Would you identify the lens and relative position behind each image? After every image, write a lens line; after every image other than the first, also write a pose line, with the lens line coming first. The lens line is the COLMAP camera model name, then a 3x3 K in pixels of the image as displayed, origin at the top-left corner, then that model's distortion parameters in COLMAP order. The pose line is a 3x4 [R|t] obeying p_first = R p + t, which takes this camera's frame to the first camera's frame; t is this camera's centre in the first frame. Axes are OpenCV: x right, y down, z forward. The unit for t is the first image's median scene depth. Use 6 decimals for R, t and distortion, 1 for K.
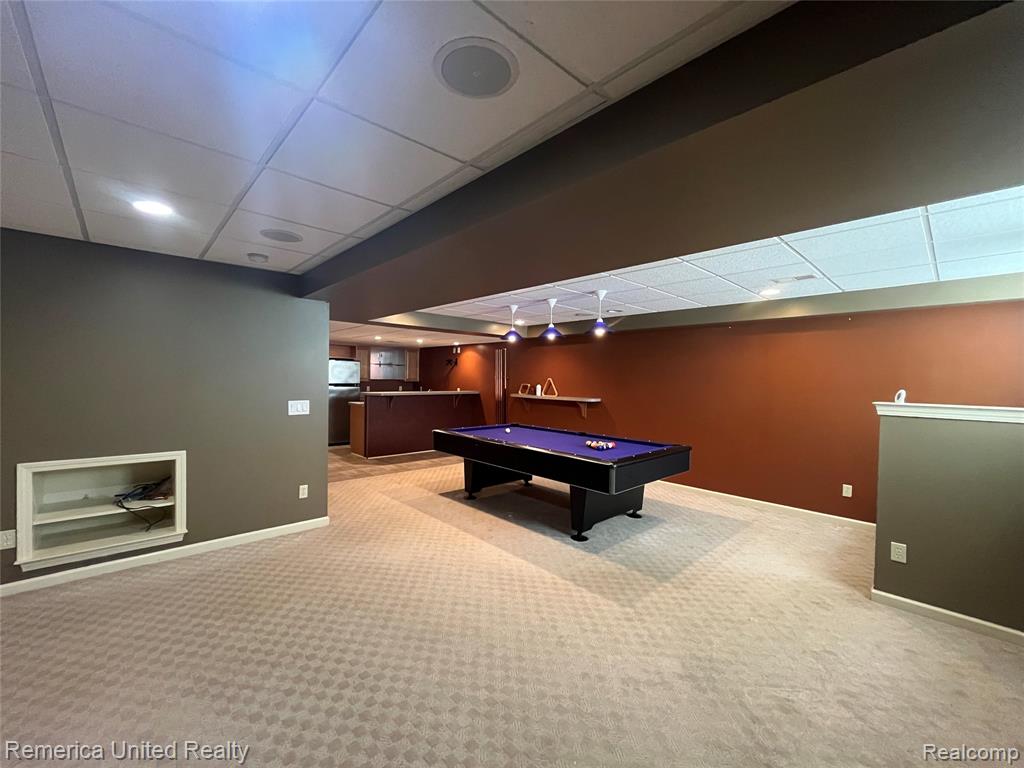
lens RADIAL K [[417.5, 0, 508.0], [0, 417.5, 385.1], [0, 0, 1]] dist [-0.003481, 0.000426]
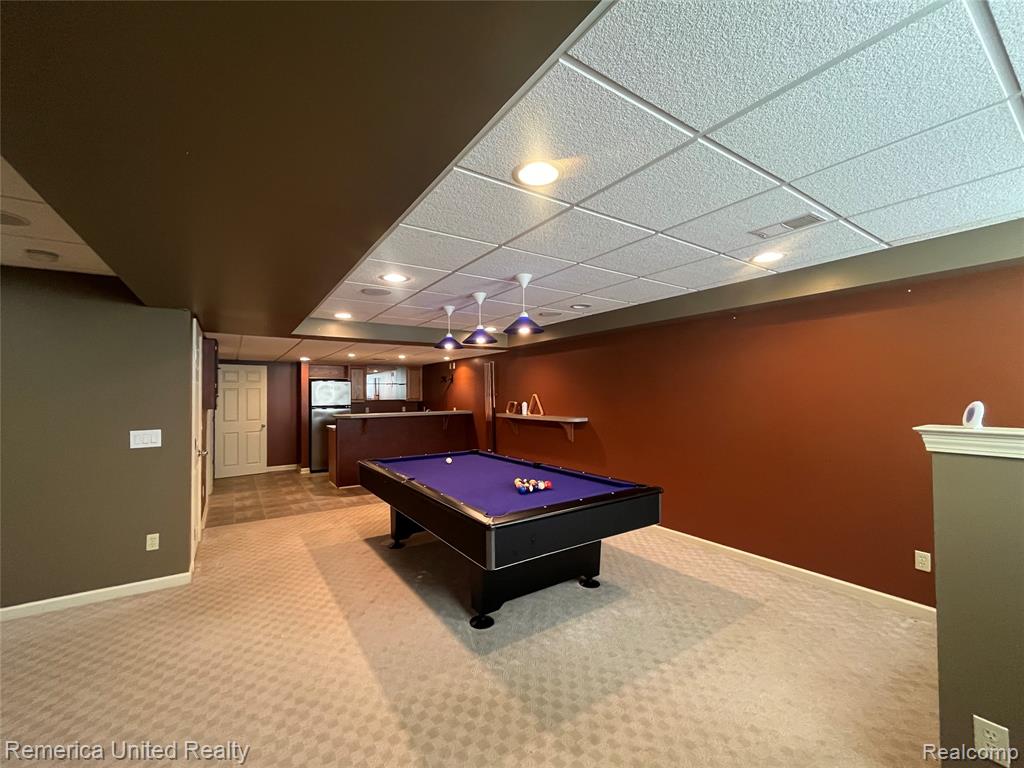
lens RADIAL K [[417.5, 0, 508.0], [0, 417.5, 385.1], [0, 0, 1]] dist [-0.003481, 0.000426]
pose [[0.986912, -0.029997, -0.158447, 0.271122], [0.023514, 0.998814, -0.042632, -0.000145], [0.159538, 0.038348, 0.986447, 0.240510]]
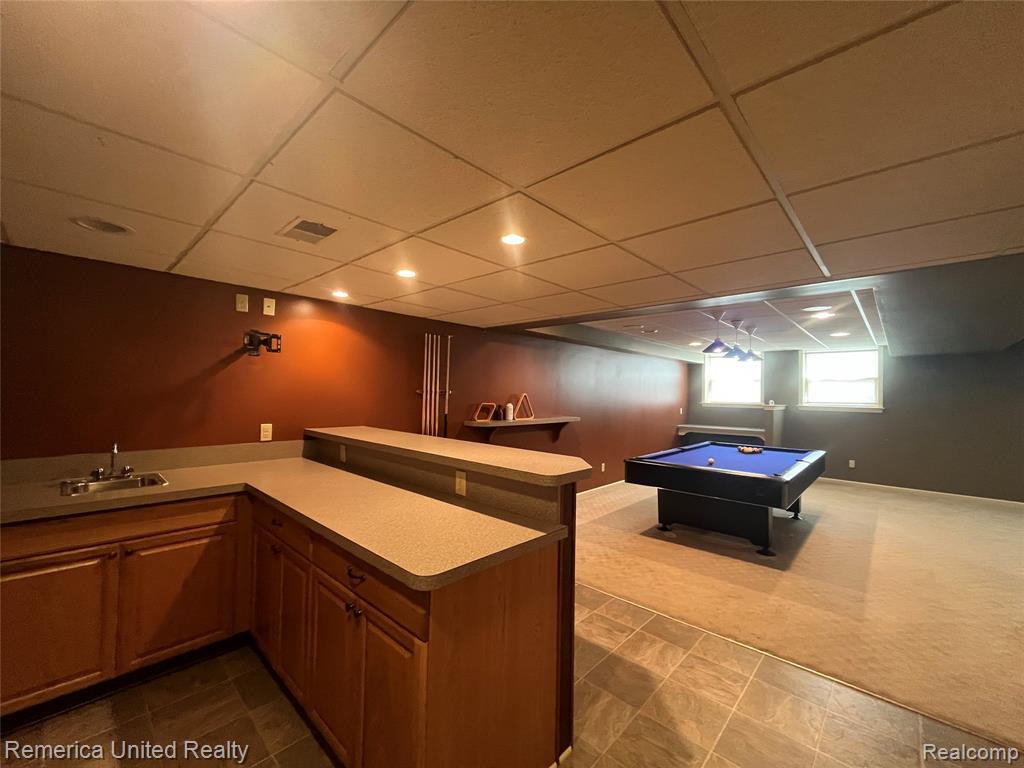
lens RADIAL K [[415.6, 0, 510.2], [0, 415.6, 382.7], [0, 0, 1]] dist [-0.002073, -0.000057]
pose [[-0.071549, 0.011884, 0.997366, -0.875236], [0.001060, 0.999929, -0.011839, -0.039018], [-0.997436, 0.000210, -0.071557, 1.612171]]
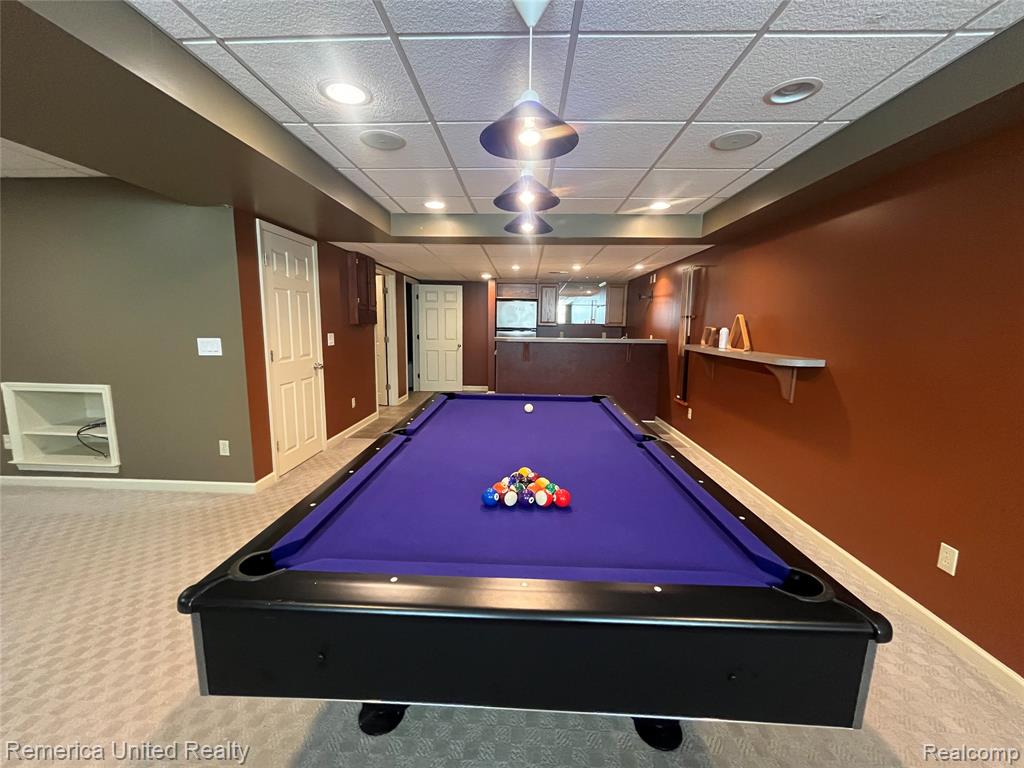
lens RADIAL K [[418.7, 0, 507.1], [0, 418.7, 383.2], [0, 0, 1]] dist [0.000778, -0.000044]
pose [[0.703873, 0.094614, -0.703996, 0.397079], [-0.014740, 0.992821, 0.118694, 0.014893], [0.710173, -0.073169, 0.700215, 0.669456]]
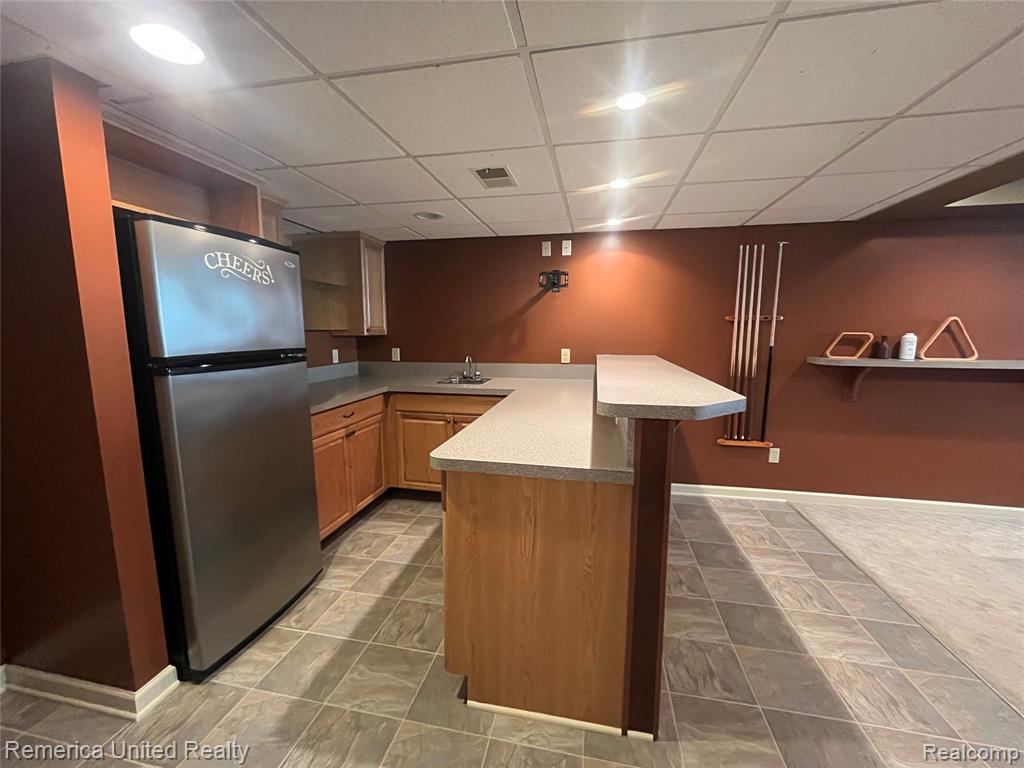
lens RADIAL K [[417.5, 0, 508.0], [0, 417.5, 385.1], [0, 0, 1]] dist [-0.003481, 0.000426]
pose [[0.812115, -0.090244, 0.576477, -0.751940], [0.024169, 0.992322, 0.121294, -0.014486], [-0.582997, -0.084572, 0.808061, 1.380178]]
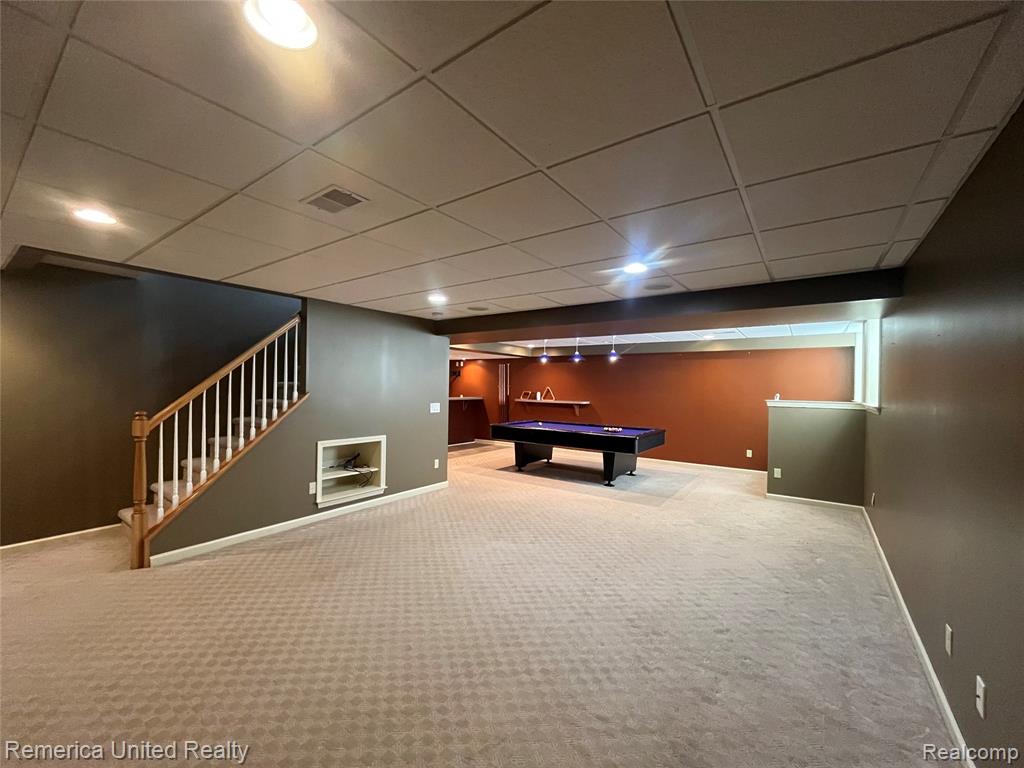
lens RADIAL K [[417.5, 0, 508.0], [0, 417.5, 385.1], [0, 0, 1]] dist [-0.003481, 0.000426]
pose [[0.980818, -0.001342, 0.194924, -0.430926], [0.004607, 0.999857, -0.016301, -0.001966], [-0.194874, 0.016886, 0.980683, -0.430315]]
